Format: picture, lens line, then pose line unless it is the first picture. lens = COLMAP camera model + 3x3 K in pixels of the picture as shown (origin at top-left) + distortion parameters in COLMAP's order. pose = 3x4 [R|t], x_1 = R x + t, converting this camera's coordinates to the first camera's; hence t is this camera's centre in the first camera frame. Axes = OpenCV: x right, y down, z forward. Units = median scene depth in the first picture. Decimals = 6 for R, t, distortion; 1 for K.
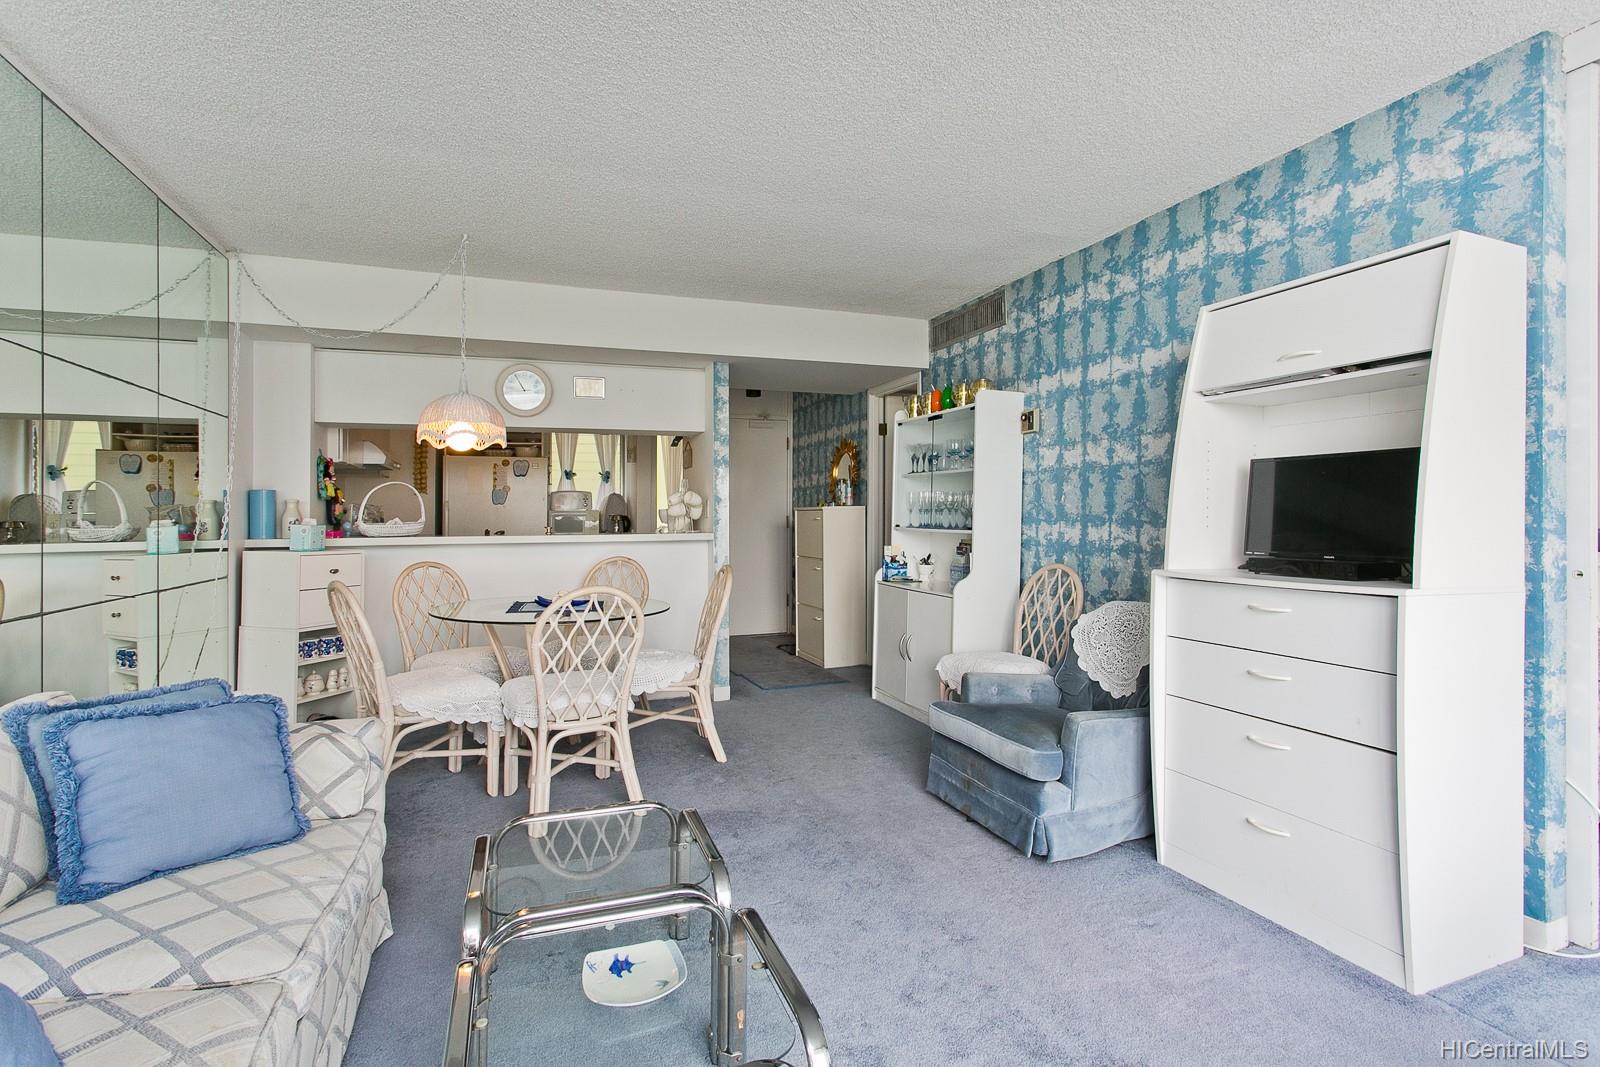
lens RADIAL K [[763.2, 0, 801.4], [0, 763.2, 526.2], [0, 0, 1]] dist [-0.000583, 0.000757]
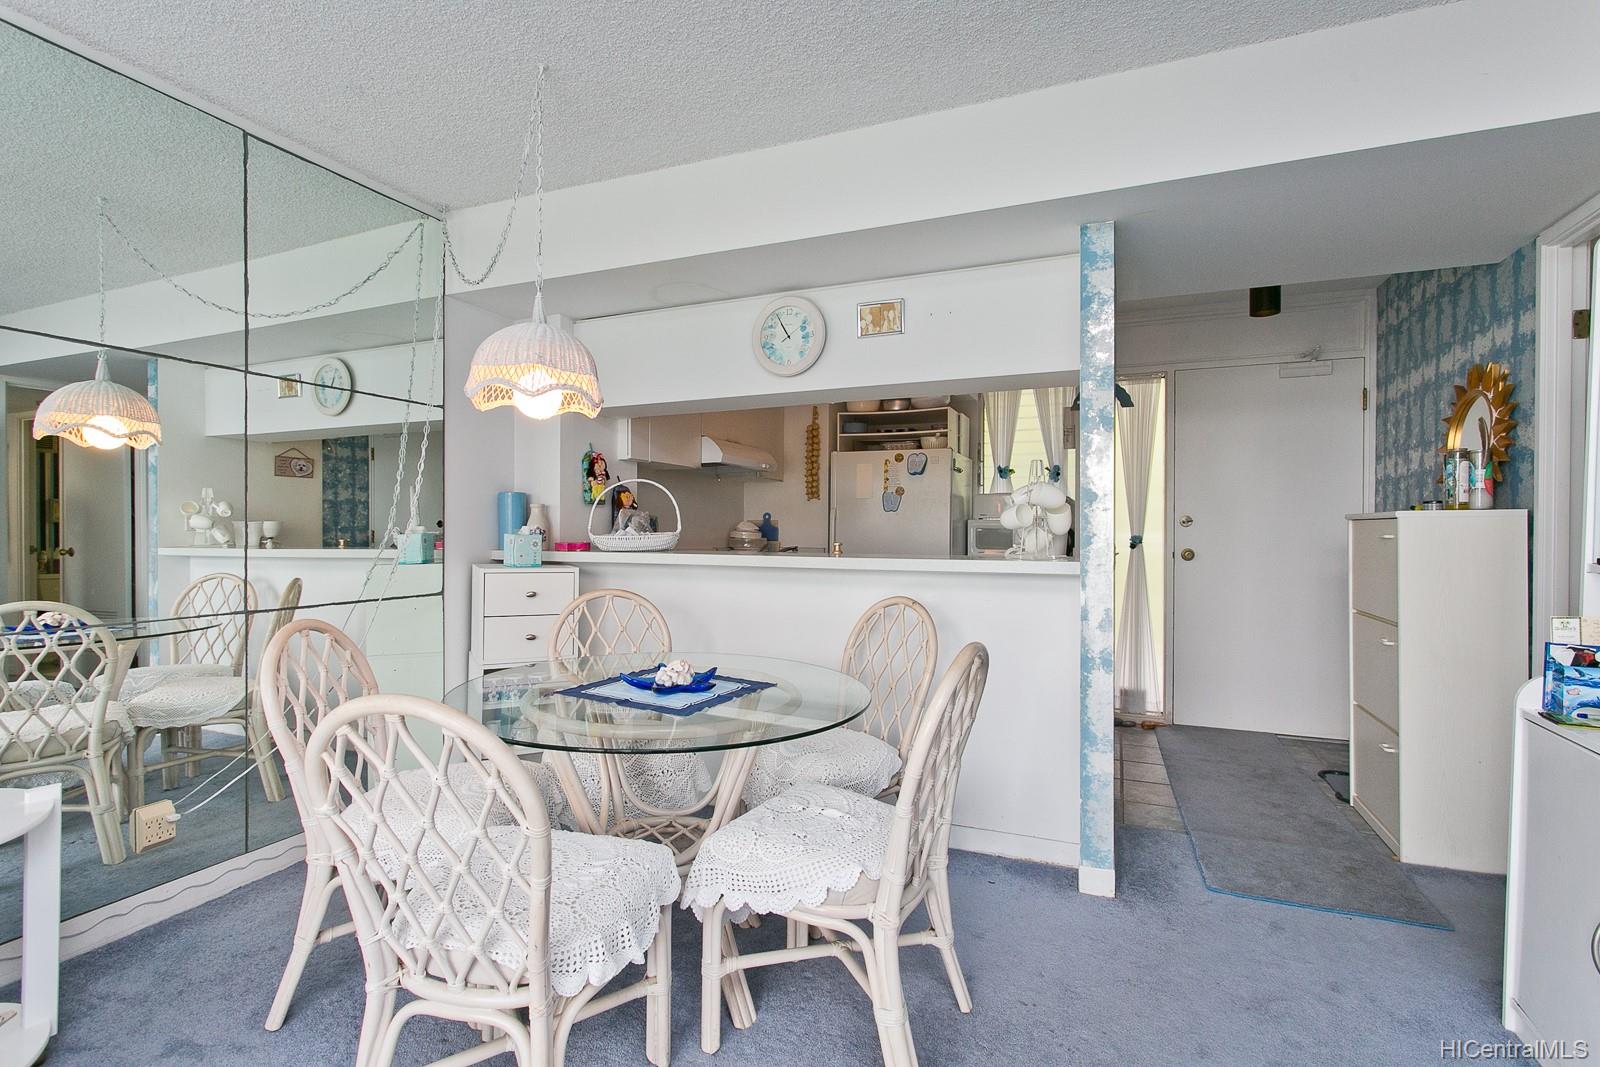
lens RADIAL K [[763.2, 0, 801.4], [0, 763.2, 526.2], [0, 0, 1]] dist [-0.000583, 0.000757]
pose [[0.729168, 0.007857, -0.684289, 0.078935], [-0.018393, 0.999798, -0.008119, -0.005989], [0.684087, 0.018507, 0.729165, 0.403727]]
